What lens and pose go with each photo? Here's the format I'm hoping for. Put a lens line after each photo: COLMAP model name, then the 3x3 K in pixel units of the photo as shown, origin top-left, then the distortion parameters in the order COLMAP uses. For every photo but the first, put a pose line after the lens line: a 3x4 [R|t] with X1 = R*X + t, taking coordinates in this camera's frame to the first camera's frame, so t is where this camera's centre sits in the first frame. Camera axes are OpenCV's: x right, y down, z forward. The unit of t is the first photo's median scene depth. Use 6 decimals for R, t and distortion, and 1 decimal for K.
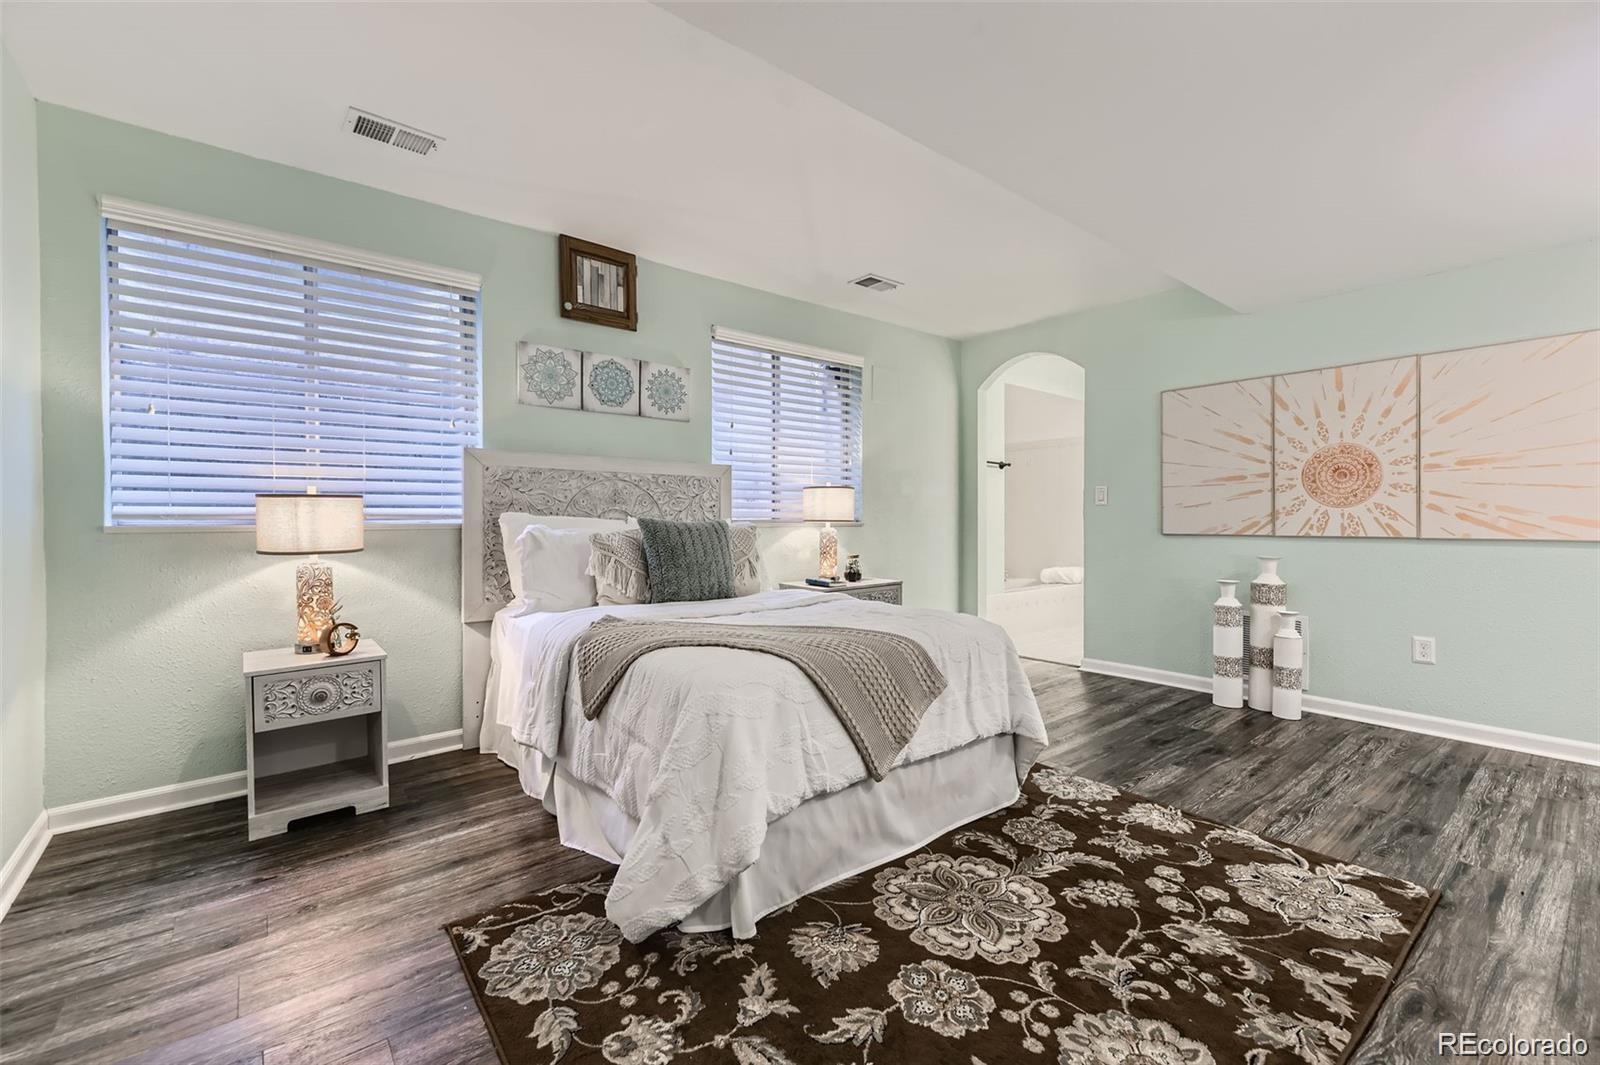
lens RADIAL K [[646.6, 0, 816.0], [0, 646.6, 530.9], [0, 0, 1]] dist [0.016890, -0.004816]
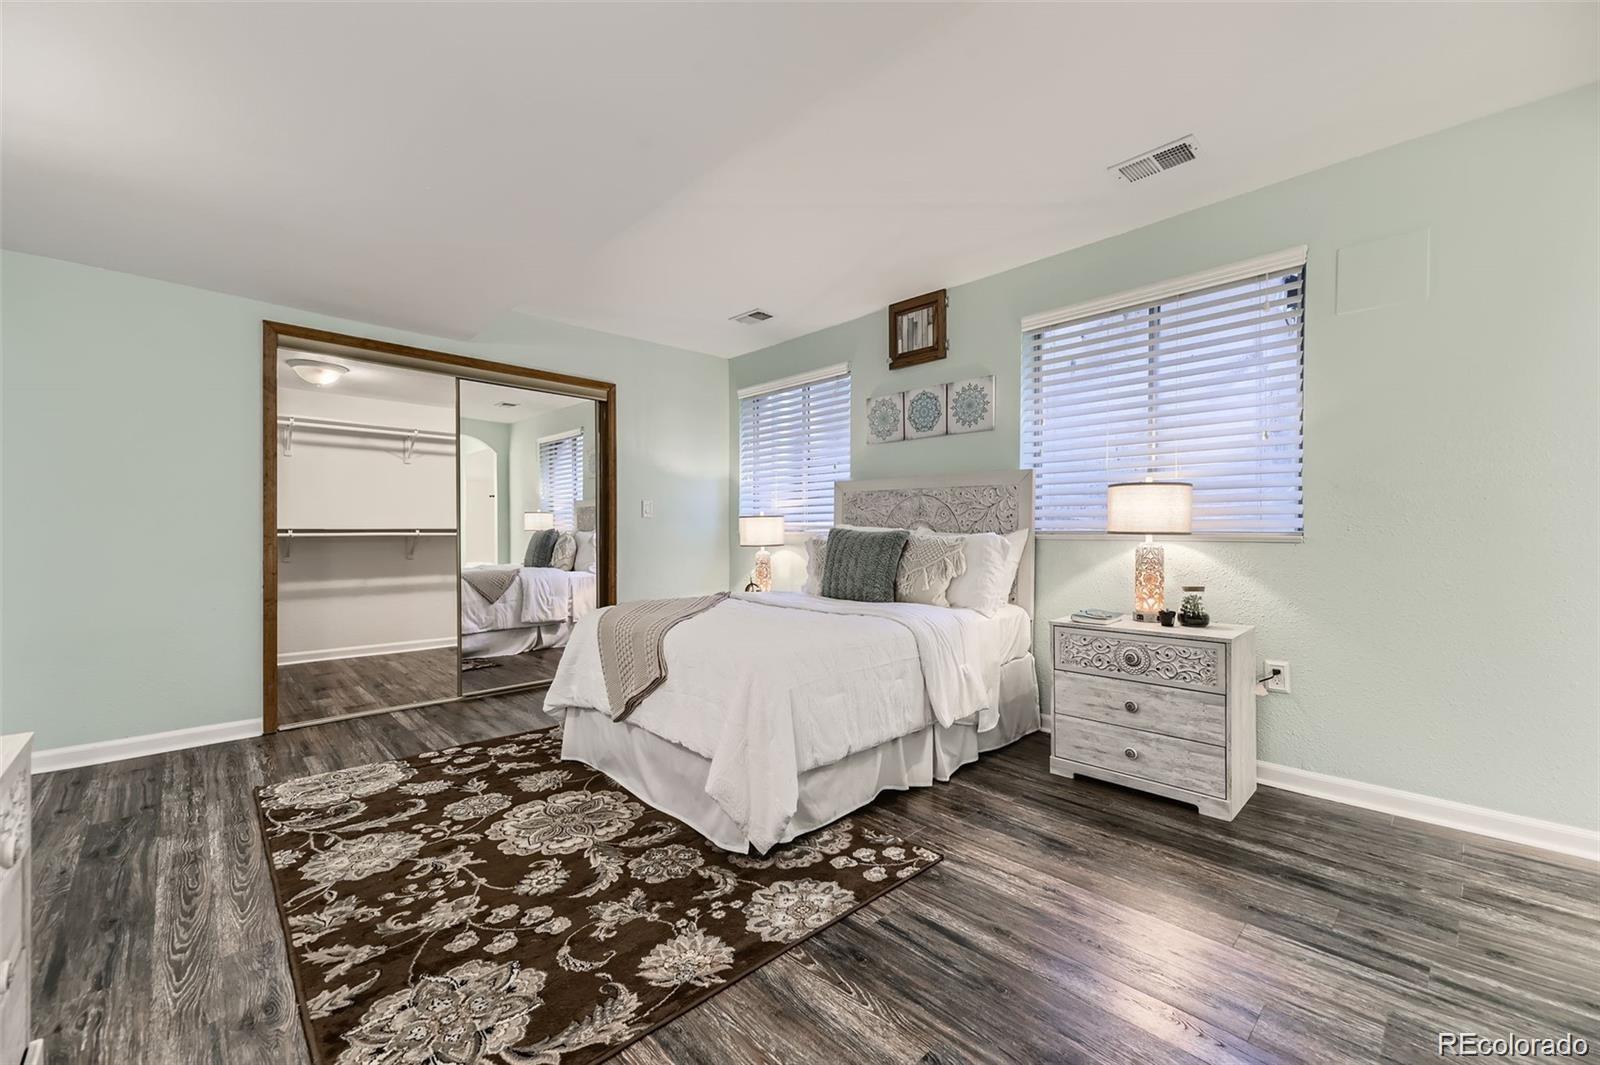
lens RADIAL K [[646.6, 0, 812.3], [0, 646.6, 530.2], [0, 0, 1]] dist [0.016890, -0.004816]
pose [[0.093326, 0.000387, -0.995636, 1.523655], [-0.024328, 0.999702, -0.001892, -0.017956], [0.995338, 0.024398, 0.093308, 1.313386]]
